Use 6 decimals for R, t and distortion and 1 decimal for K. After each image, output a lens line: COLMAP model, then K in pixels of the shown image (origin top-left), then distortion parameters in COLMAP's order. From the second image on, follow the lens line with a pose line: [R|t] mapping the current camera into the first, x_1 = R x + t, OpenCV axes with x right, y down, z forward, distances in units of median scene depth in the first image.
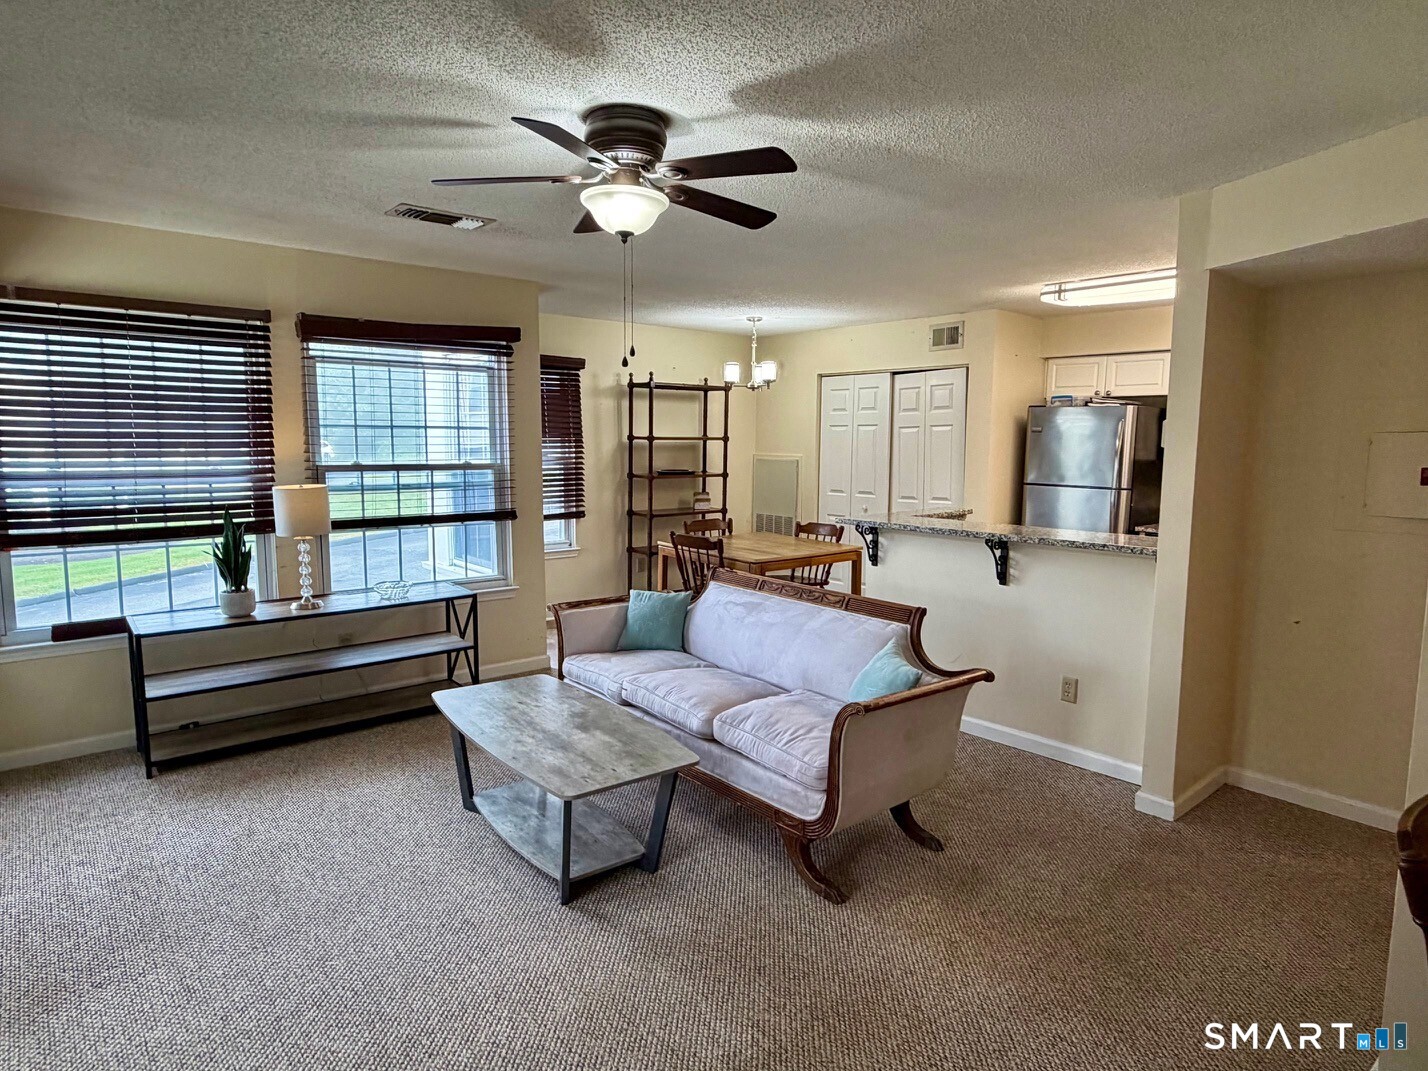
lens RADIAL K [[829.5, 0, 716.5], [0, 829.5, 532.0], [0, 0, 1]] dist [-0.000853, 0.001715]
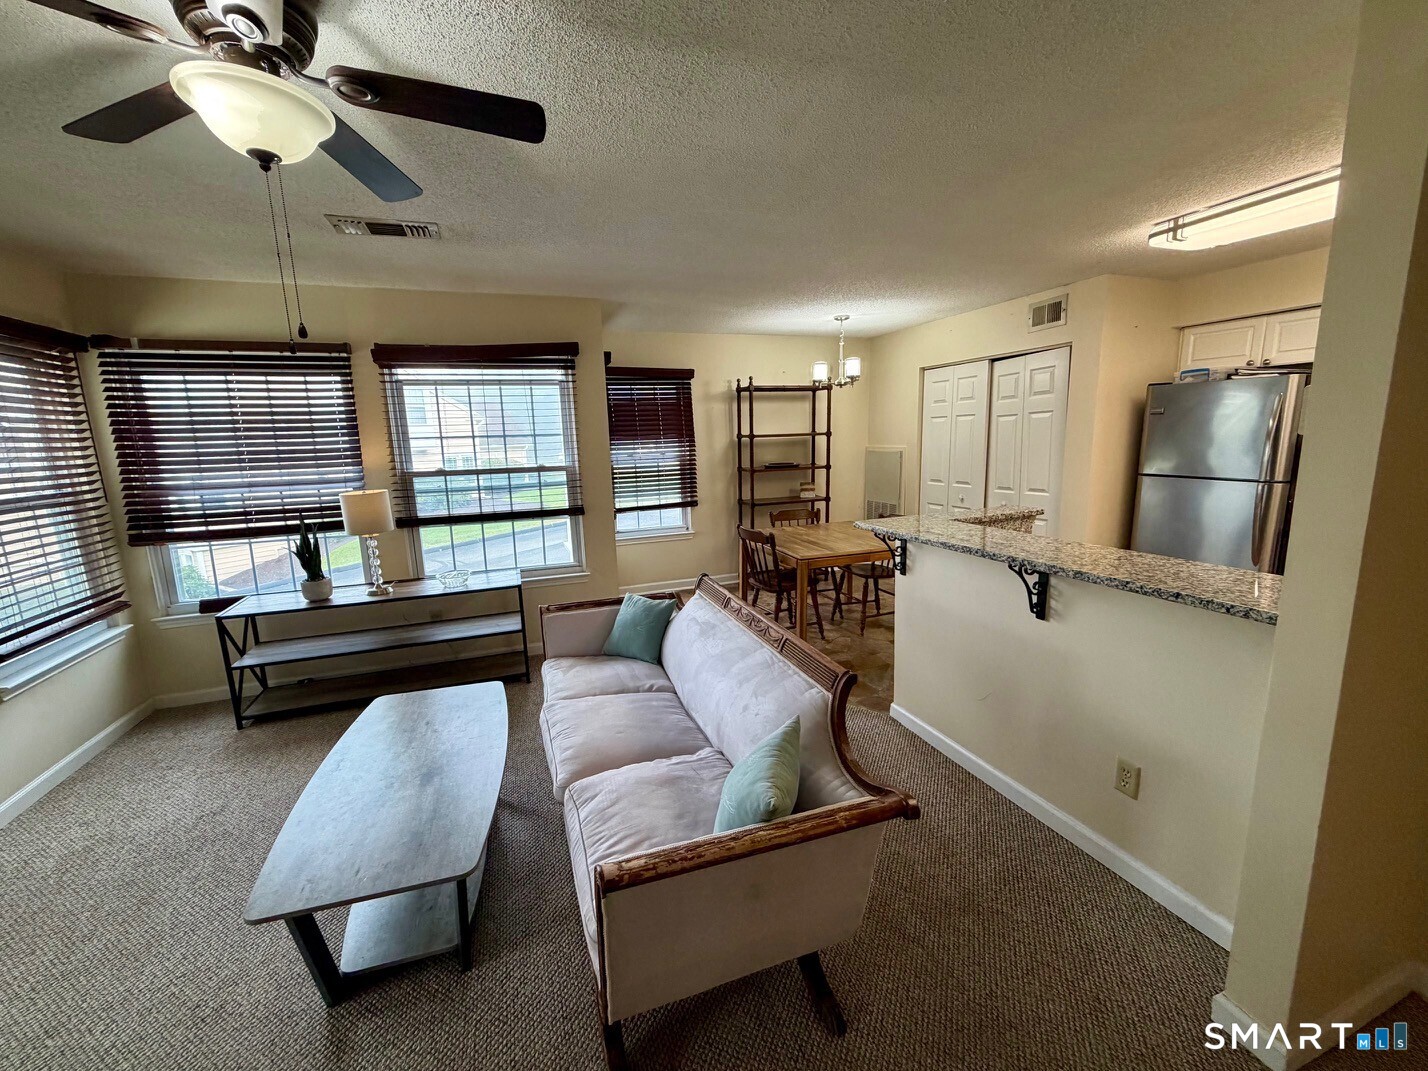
lens RADIAL K [[573.6, 0, 714.2], [0, 573.6, 532.6], [0, 0, 1]] dist [-0.003066, 0.001617]
pose [[0.935393, 0.024431, -0.352766, 0.205111], [-0.003415, 0.998188, 0.060074, -0.038943], [0.353594, -0.054988, 0.933781, 0.333507]]
